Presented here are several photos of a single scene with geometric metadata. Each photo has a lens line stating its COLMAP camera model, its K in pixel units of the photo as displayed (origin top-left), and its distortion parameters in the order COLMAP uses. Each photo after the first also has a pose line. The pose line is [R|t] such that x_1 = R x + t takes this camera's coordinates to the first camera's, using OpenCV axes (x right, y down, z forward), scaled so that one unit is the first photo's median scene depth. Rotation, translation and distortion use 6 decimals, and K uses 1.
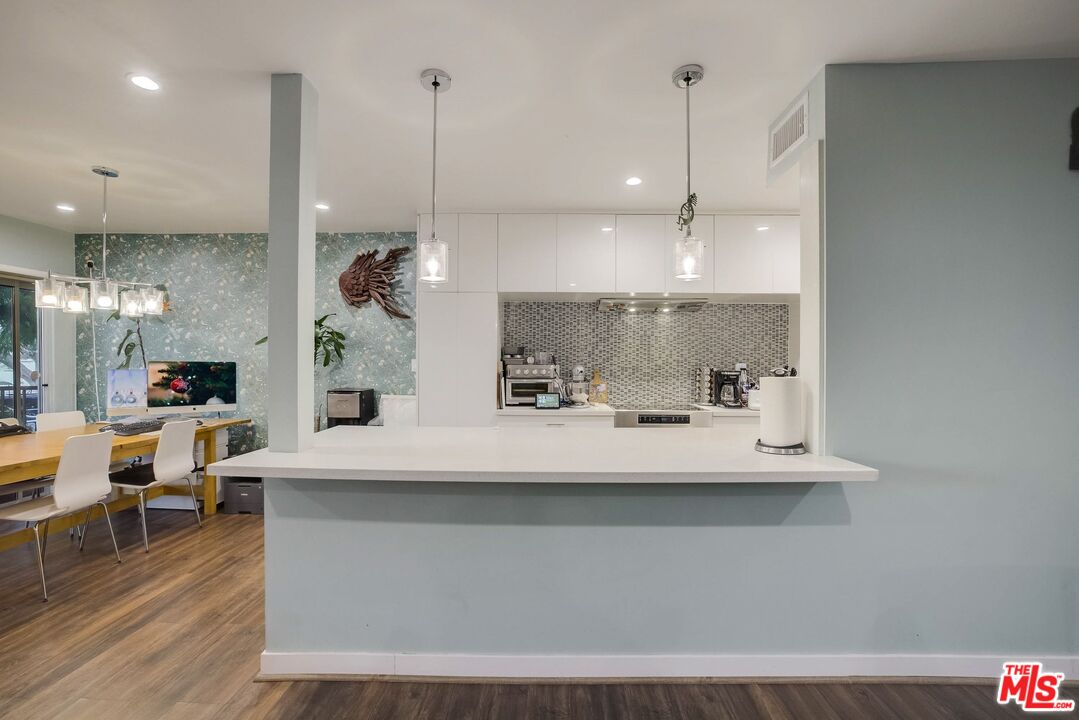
lens RADIAL K [[463.8, 0, 533.6], [0, 463.8, 365.2], [0, 0, 1]] dist [-0.047715, 0.016377]
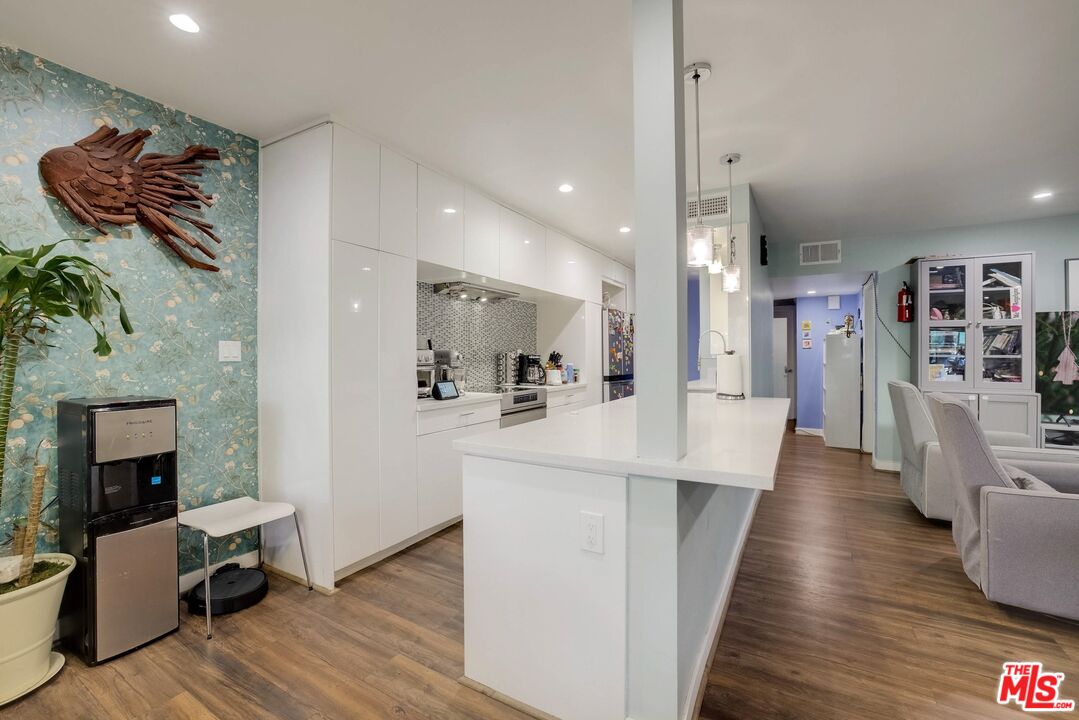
lens RADIAL K [[457.4, 0, 542.8], [0, 457.4, 353.5], [0, 0, 1]] dist [-0.041296, 0.014928]
pose [[0.484082, -0.004590, 0.875011, -0.620873], [0.008046, 0.999967, 0.000794, 0.007023], [-0.874986, 0.006656, 0.484103, 0.391050]]
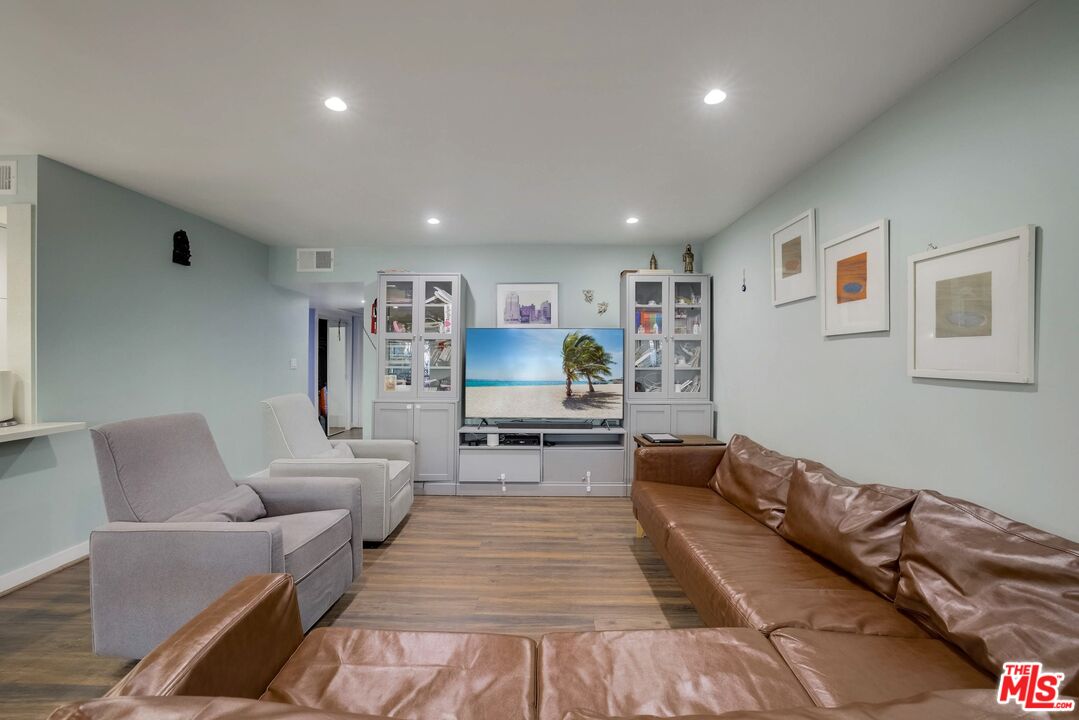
lens RADIAL K [[463.8, 0, 533.6], [0, 463.8, 365.2], [0, 0, 1]] dist [-0.047715, 0.016377]
pose [[0.015438, -0.013594, 0.999788, -0.364172], [0.005833, 0.999892, 0.013505, 0.002386], [-0.999864, 0.005624, 0.015516, -0.289423]]
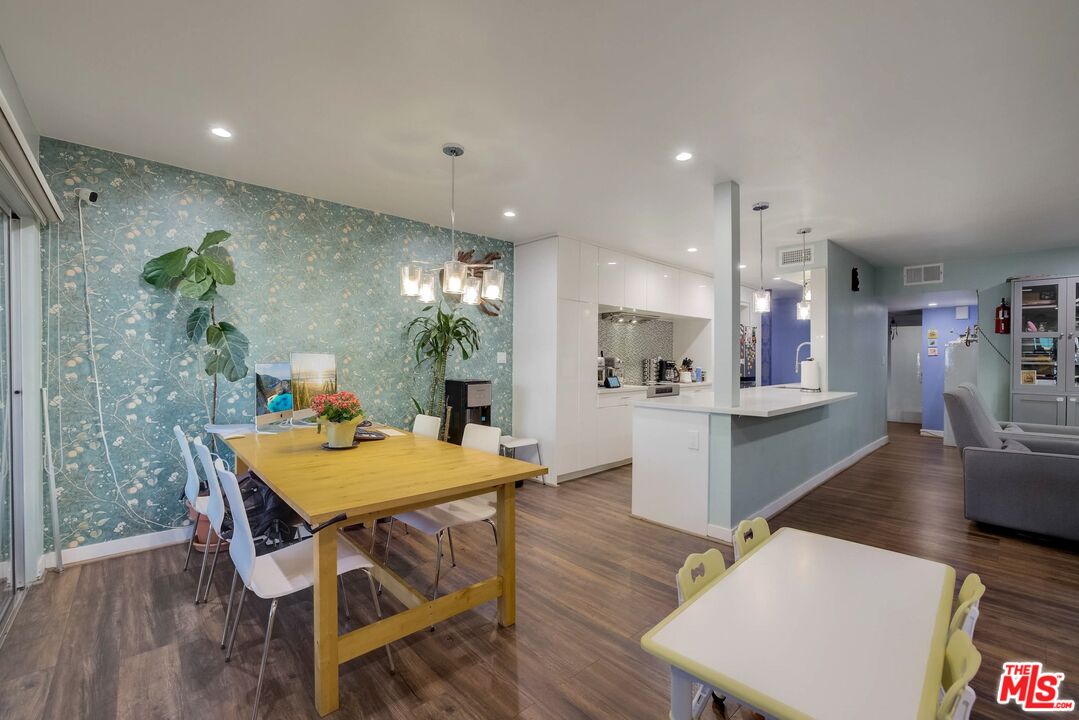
lens RADIAL K [[448.7, 0, 543.7], [0, 448.7, 363.0], [0, 0, 1]] dist [-0.044228, 0.014733]
pose [[0.722975, -0.008453, 0.690823, -1.028886], [0.003997, 0.999960, 0.008053, 0.005625], [-0.690863, -0.003061, 0.722979, 0.141500]]
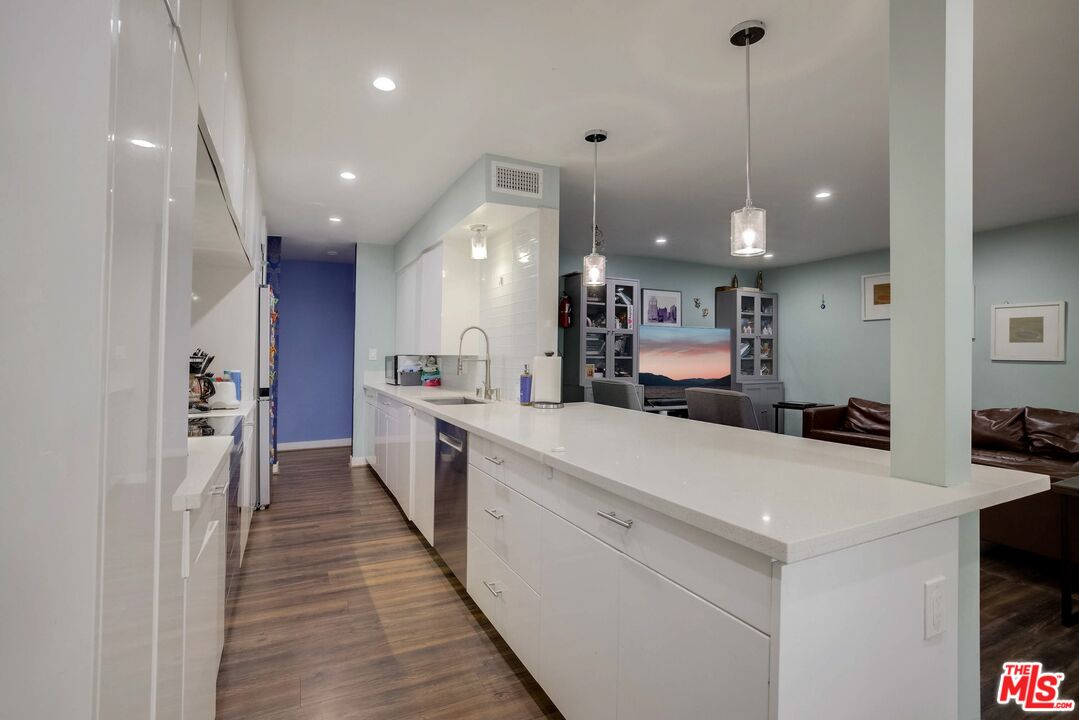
lens RADIAL K [[505.8, 0, 538.1], [0, 505.8, 348.6], [0, 0, 1]] dist [-0.031878, 0.016945]
pose [[-0.450212, 0.003883, 0.892913, -0.447331], [-0.000576, 0.999989, -0.004639, 0.003133], [-0.892921, -0.002603, -0.450205, 0.867803]]
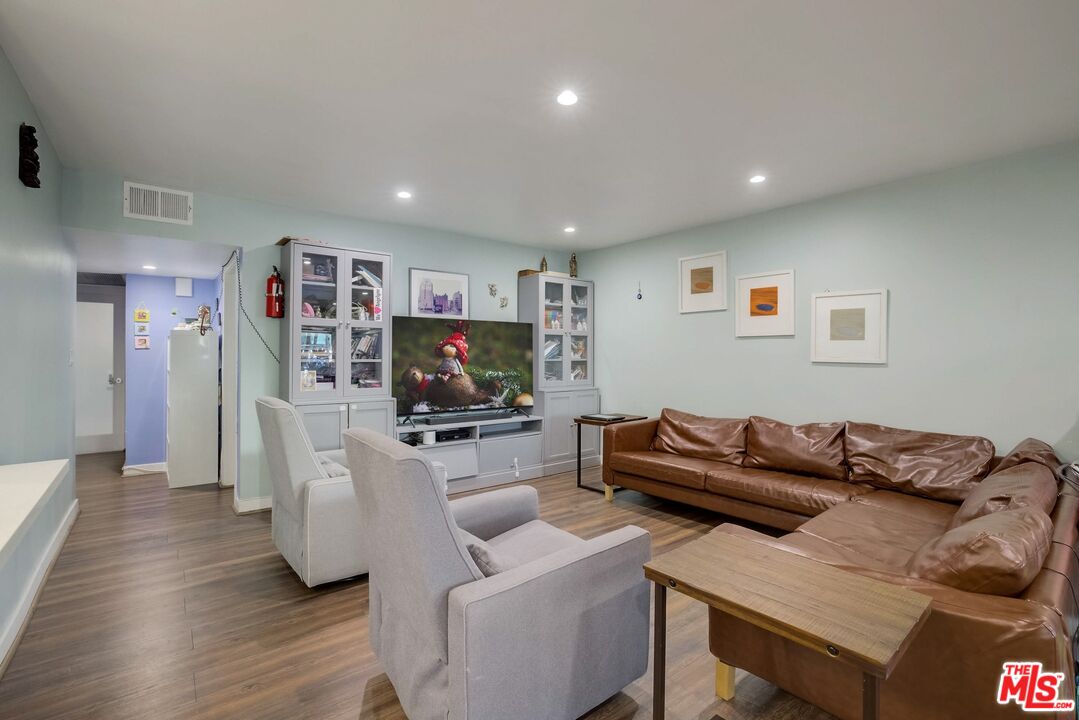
lens RADIAL K [[505.8, 0, 538.1], [0, 505.8, 348.6], [0, 0, 1]] dist [-0.031878, 0.016945]
pose [[-0.626628, 0.003422, 0.779311, -0.285964], [0.001451, 0.999994, -0.003225, 0.001162], [-0.779317, -0.000890, -0.626629, 0.353314]]
